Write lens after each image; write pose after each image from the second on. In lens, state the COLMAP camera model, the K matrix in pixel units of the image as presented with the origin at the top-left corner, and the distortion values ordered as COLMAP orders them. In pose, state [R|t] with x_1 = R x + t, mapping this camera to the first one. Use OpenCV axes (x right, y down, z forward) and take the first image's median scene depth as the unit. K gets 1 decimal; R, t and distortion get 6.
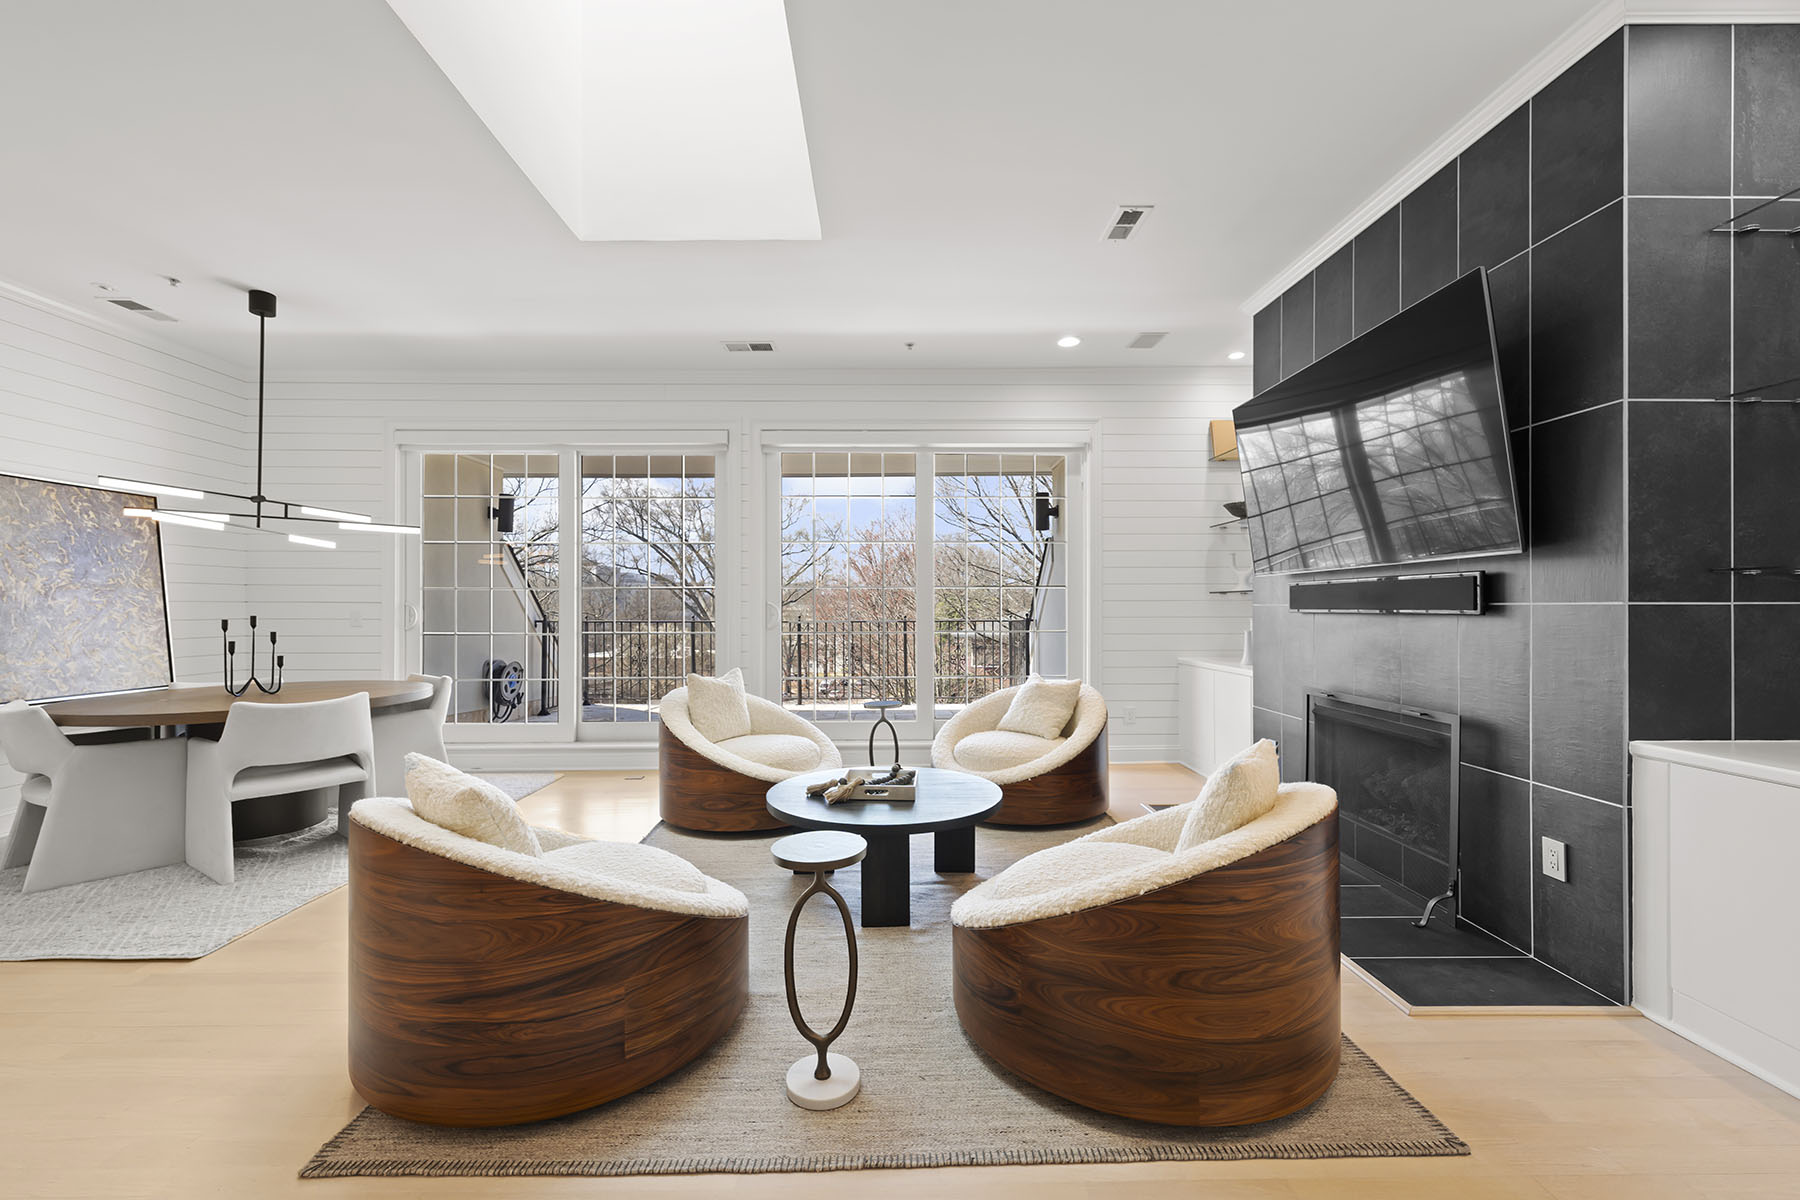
lens RADIAL K [[731.4, 0, 890.7], [0, 731.4, 604.8], [0, 0, 1]] dist [0.001251, -0.000196]
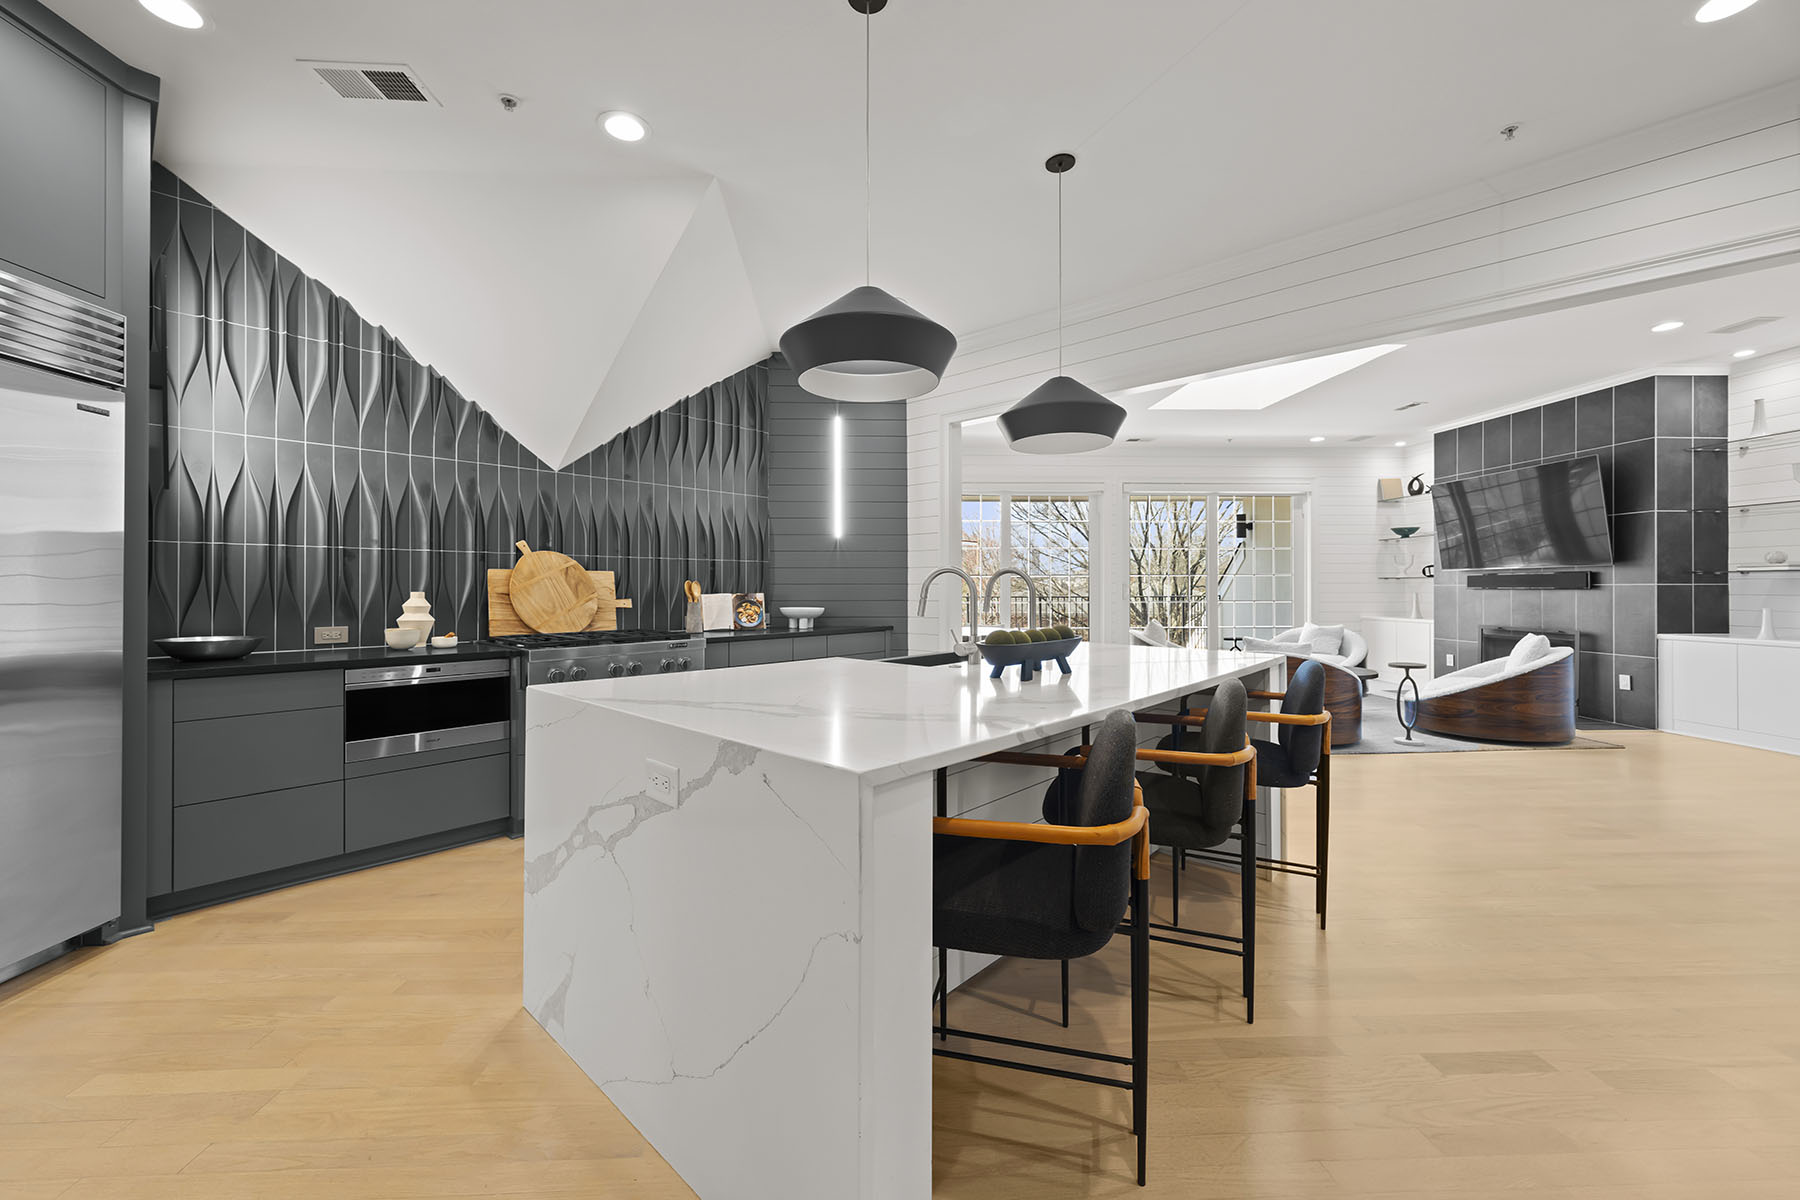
lens RADIAL K [[696.3, 0, 891.3], [0, 696.3, 587.6], [0, 0, 1]] dist [0.001582, -0.000085]
pose [[0.999506, -0.000953, 0.031410, -1.707300], [0.000969, 0.999999, -0.000515, 0.007949], [-0.031409, 0.000545, 0.999506, -1.340306]]
